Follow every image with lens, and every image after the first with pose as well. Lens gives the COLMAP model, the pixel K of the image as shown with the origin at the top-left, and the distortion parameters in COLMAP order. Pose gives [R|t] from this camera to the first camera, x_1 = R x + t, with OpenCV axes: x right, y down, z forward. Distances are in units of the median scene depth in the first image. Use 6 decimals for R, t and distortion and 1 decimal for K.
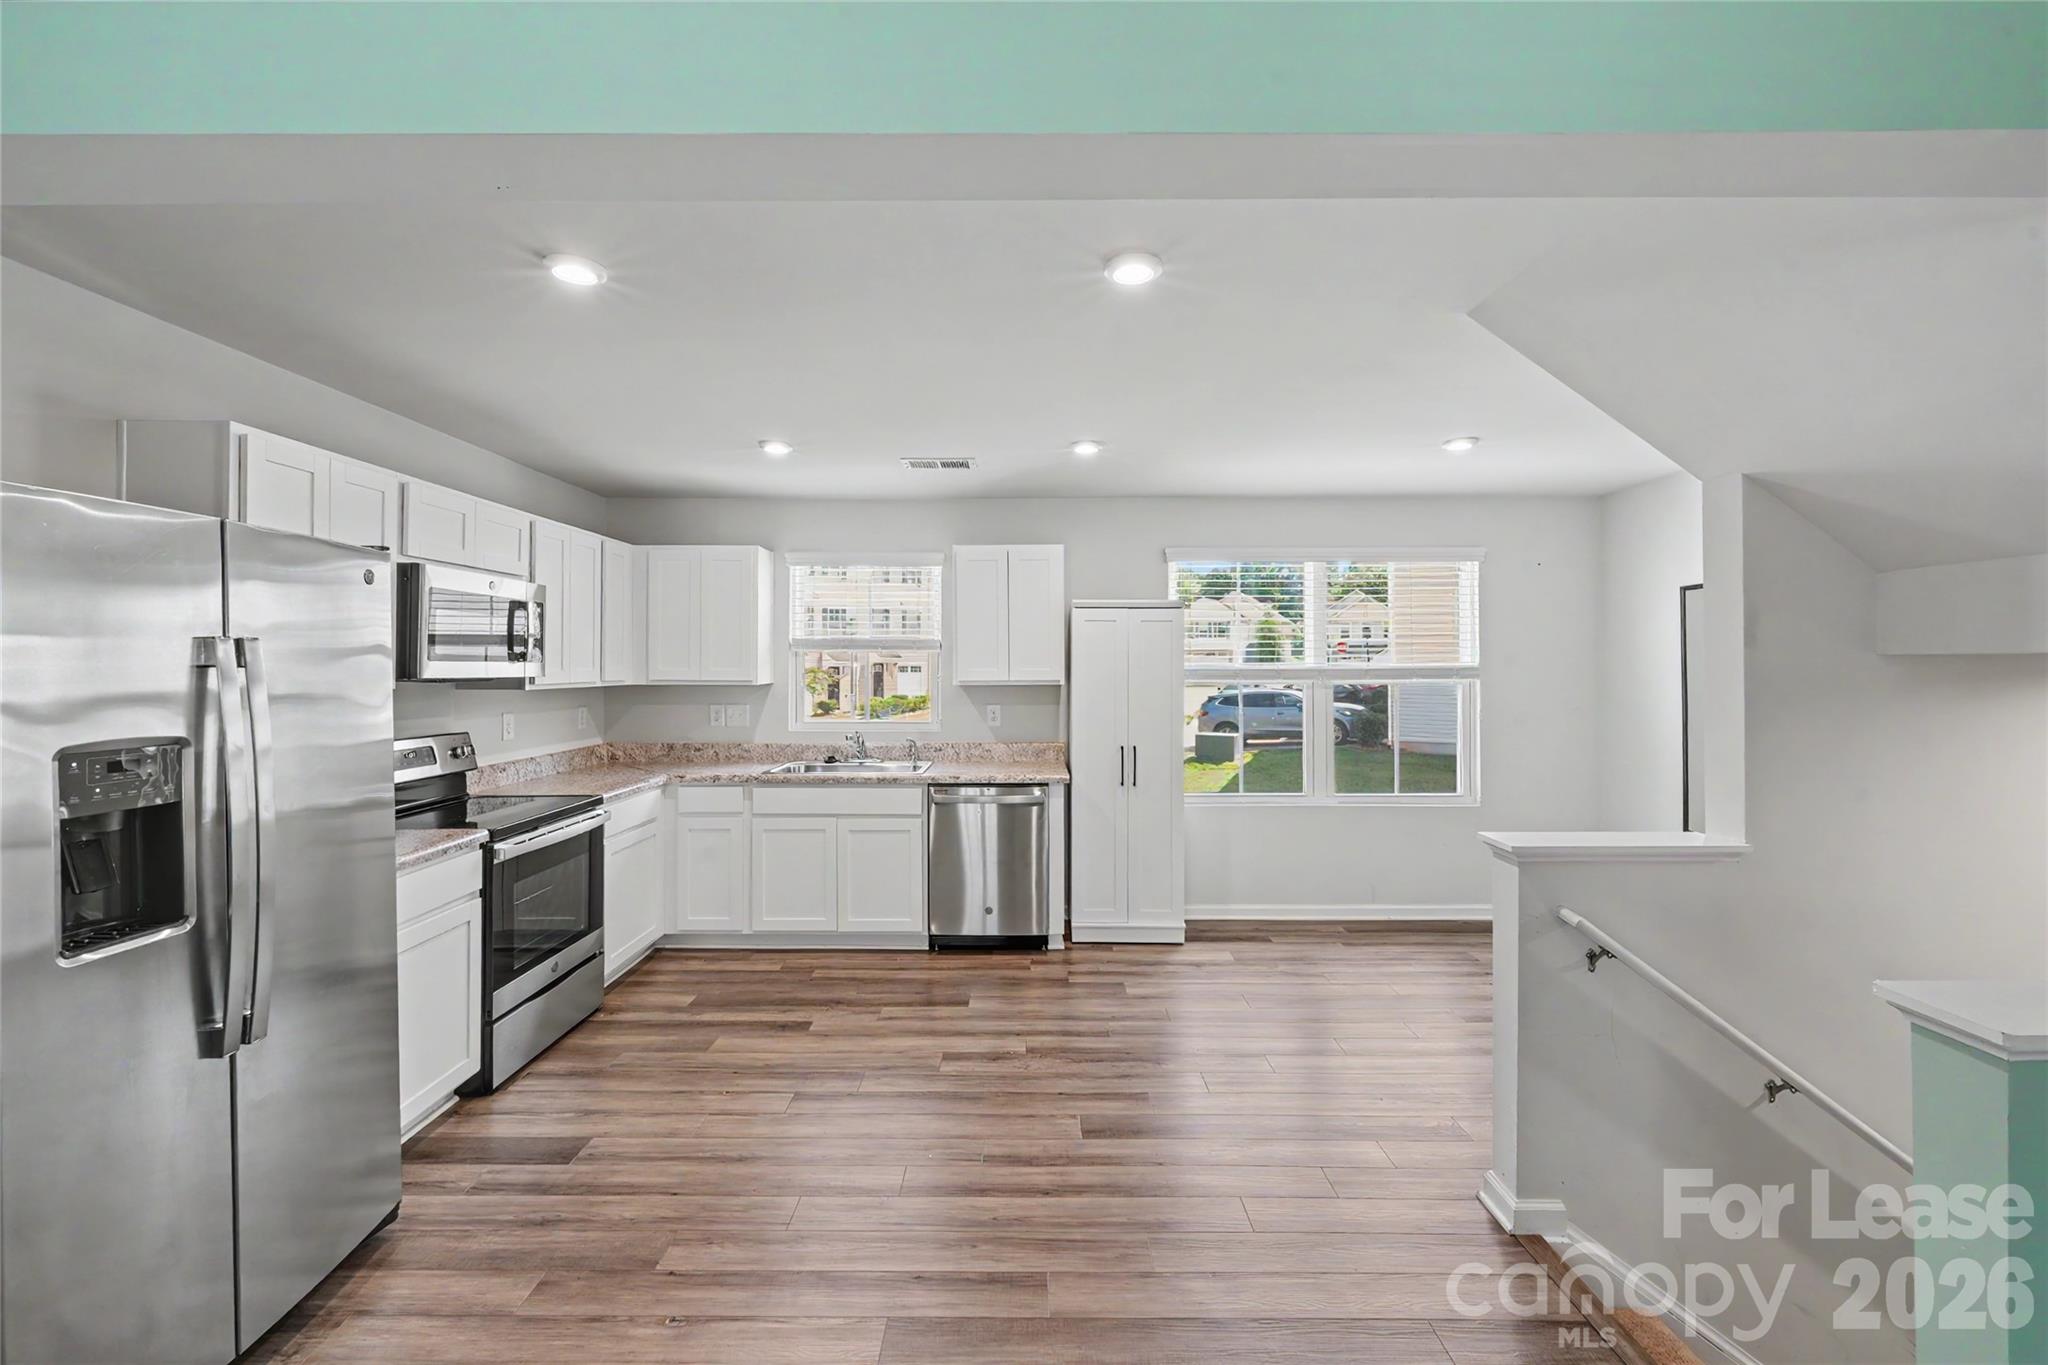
lens RADIAL K [[847.7, 0, 1020.6], [0, 847.7, 658.0], [0, 0, 1]] dist [0.000831, -0.000014]
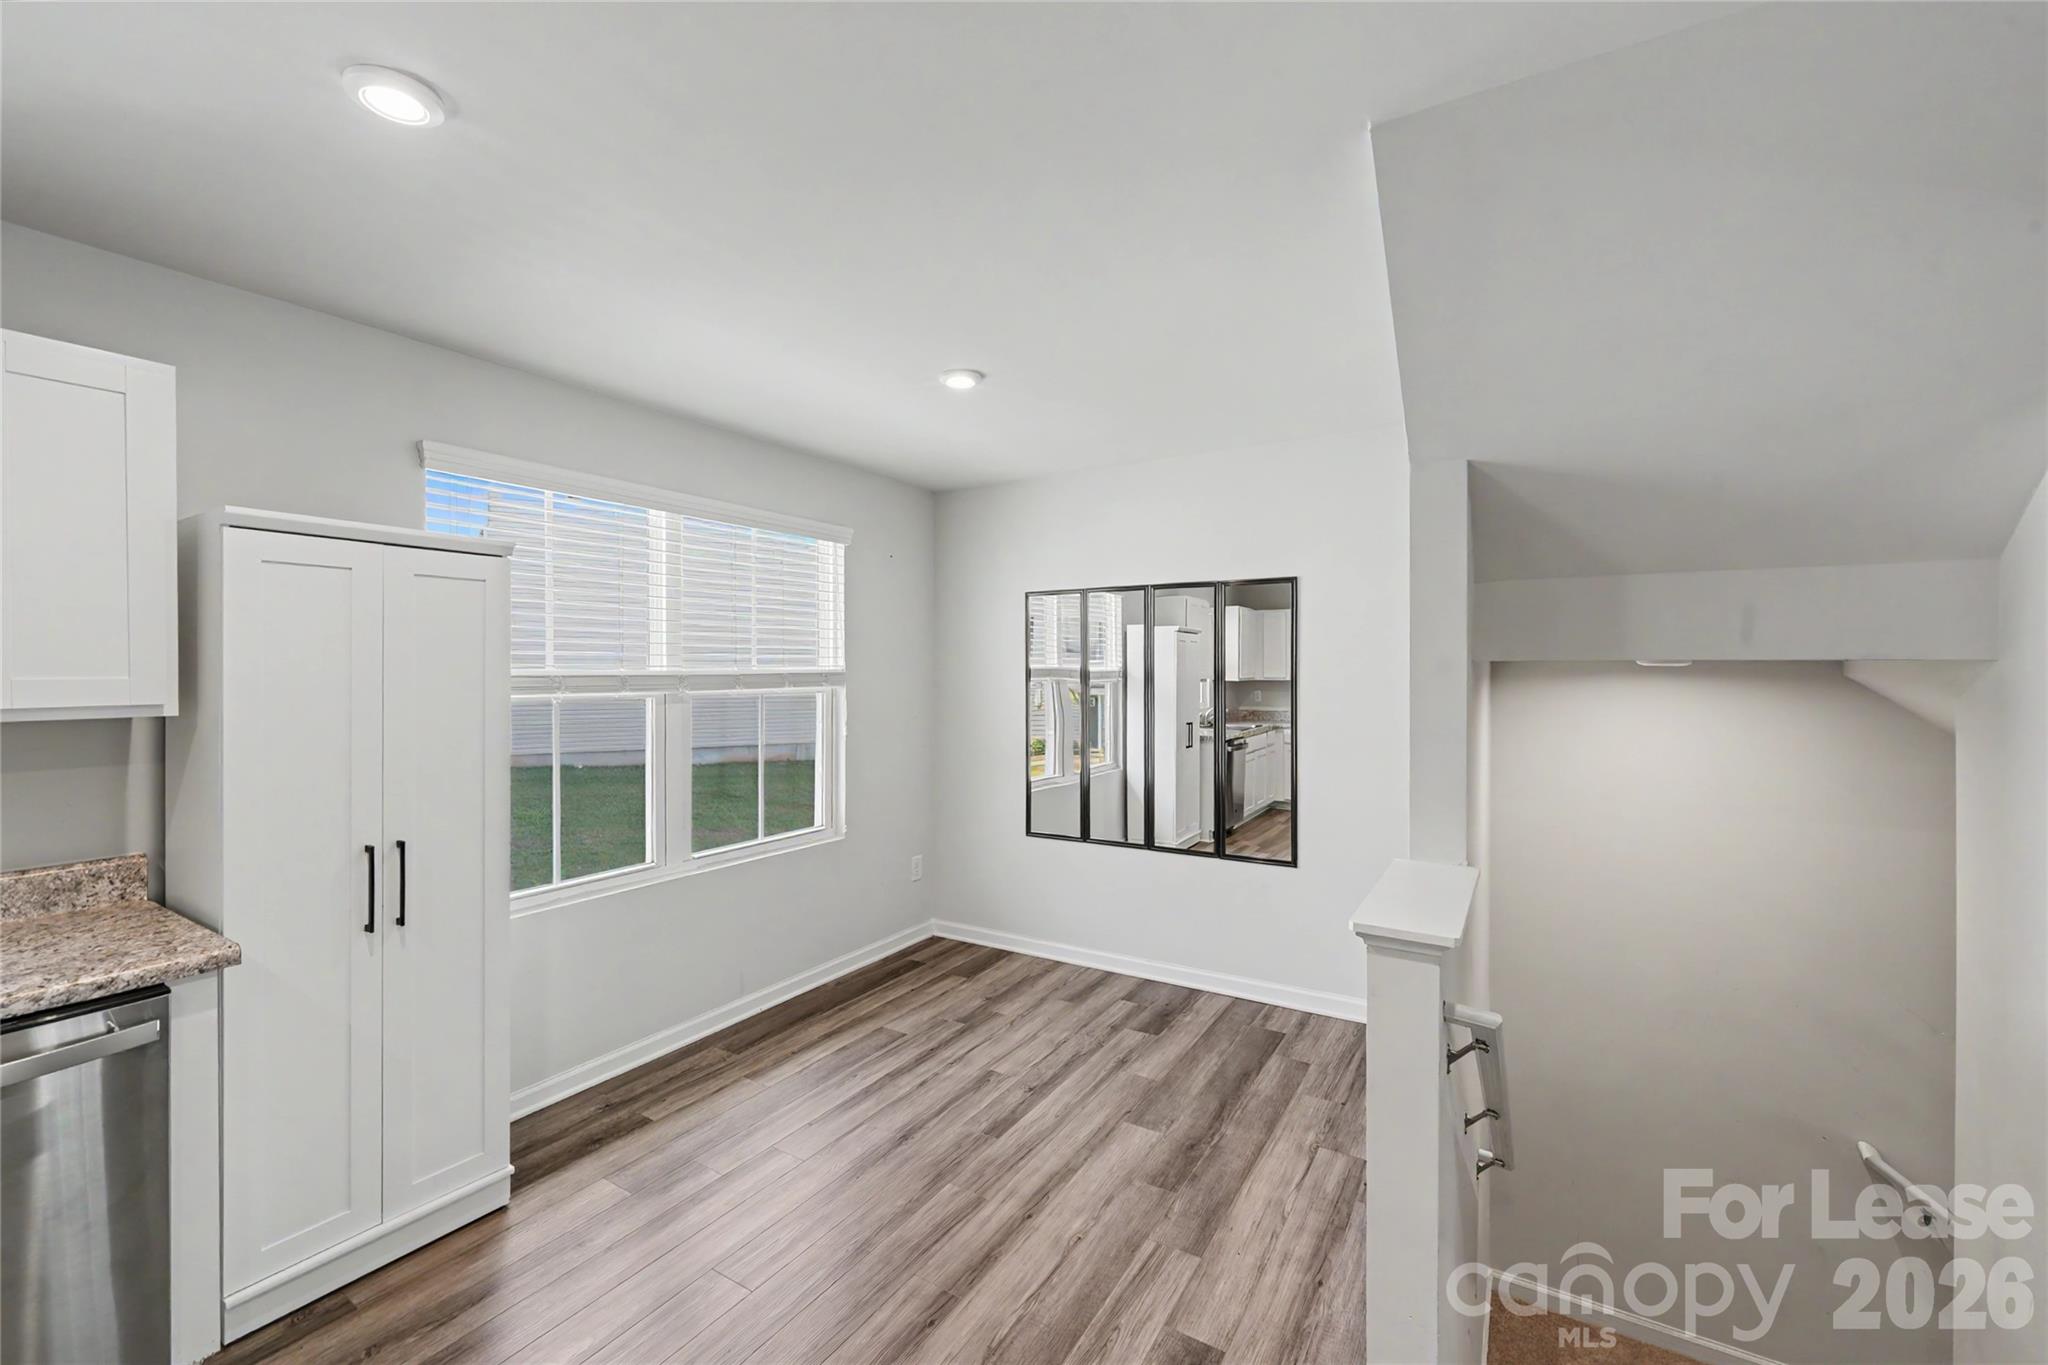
lens RADIAL K [[832.0, 0, 1021.5], [0, 832.0, 671.3], [0, 0, 1]] dist [-0.018745, -0.000170]
pose [[0.516246, -0.001313, 0.856440, -0.080372], [-0.009970, 0.999922, 0.007543, 0.003230], [-0.856383, -0.012433, 0.516192, 0.499493]]
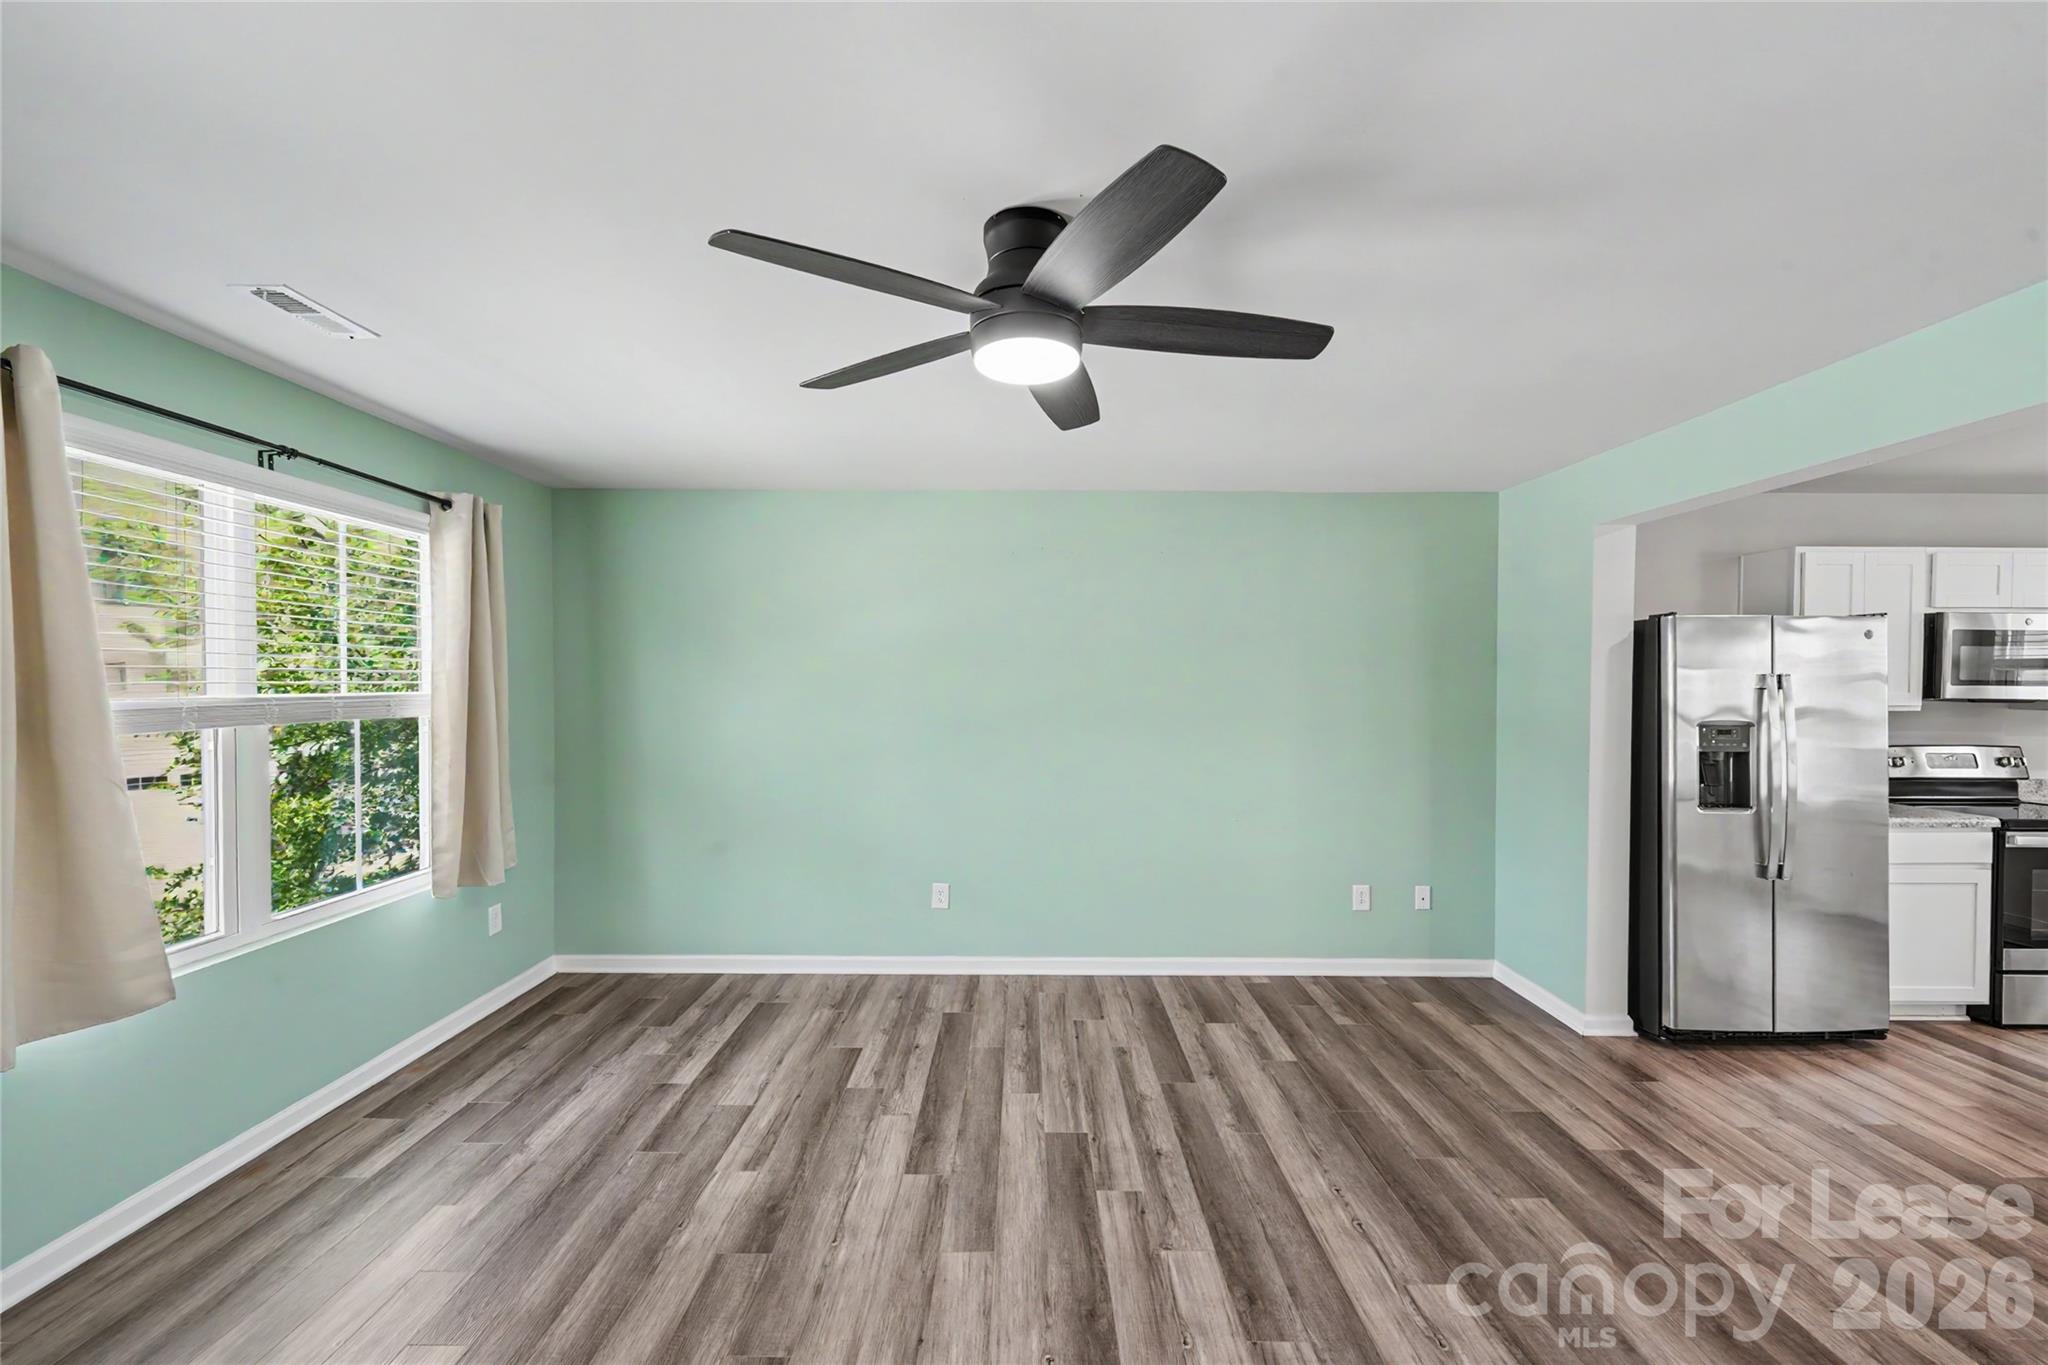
lens RADIAL K [[829.7, 0, 1026.3], [0, 829.7, 692.2], [0, 0, 1]] dist [0.013121, -0.006641]
pose [[0.002568, 0.013086, -0.999911, 0.418360], [0.004702, 0.999903, 0.013098, -0.006654], [0.999986, -0.004735, 0.002506, -0.311663]]
